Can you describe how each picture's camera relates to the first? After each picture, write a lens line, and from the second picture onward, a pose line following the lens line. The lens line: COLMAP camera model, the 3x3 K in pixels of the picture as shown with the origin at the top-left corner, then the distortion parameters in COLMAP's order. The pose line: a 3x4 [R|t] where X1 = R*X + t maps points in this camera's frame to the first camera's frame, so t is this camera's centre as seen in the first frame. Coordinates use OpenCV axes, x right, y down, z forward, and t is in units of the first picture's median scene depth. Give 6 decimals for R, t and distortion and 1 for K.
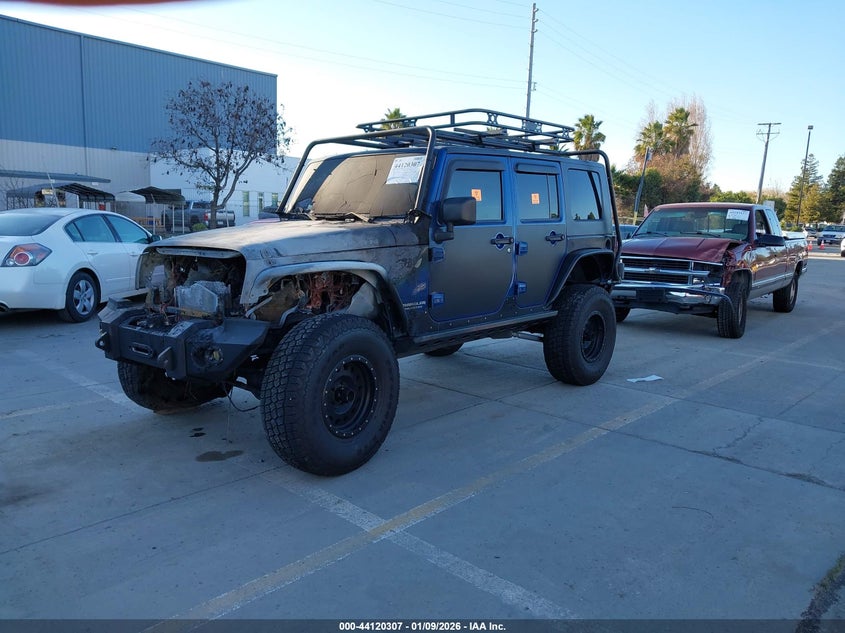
lens RADIAL K [[635.2, 0, 420.1], [0, 635.2, 317.0], [0, 0, 1]] dist [-0.004305, 0.004152]
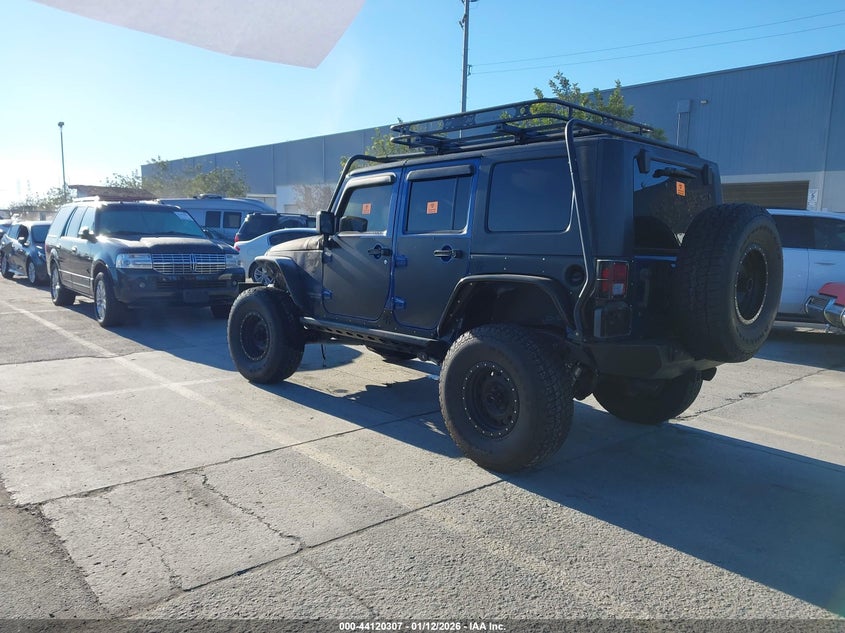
lens RADIAL K [[635.2, 0, 418.9], [0, 635.2, 315.2], [0, 0, 1]] dist [-0.004305, 0.004152]
pose [[-0.054382, 0.116694, -0.991678, 1.136098], [-0.173396, 0.976955, 0.124471, -0.157508], [0.983350, 0.178722, -0.032895, 1.108536]]
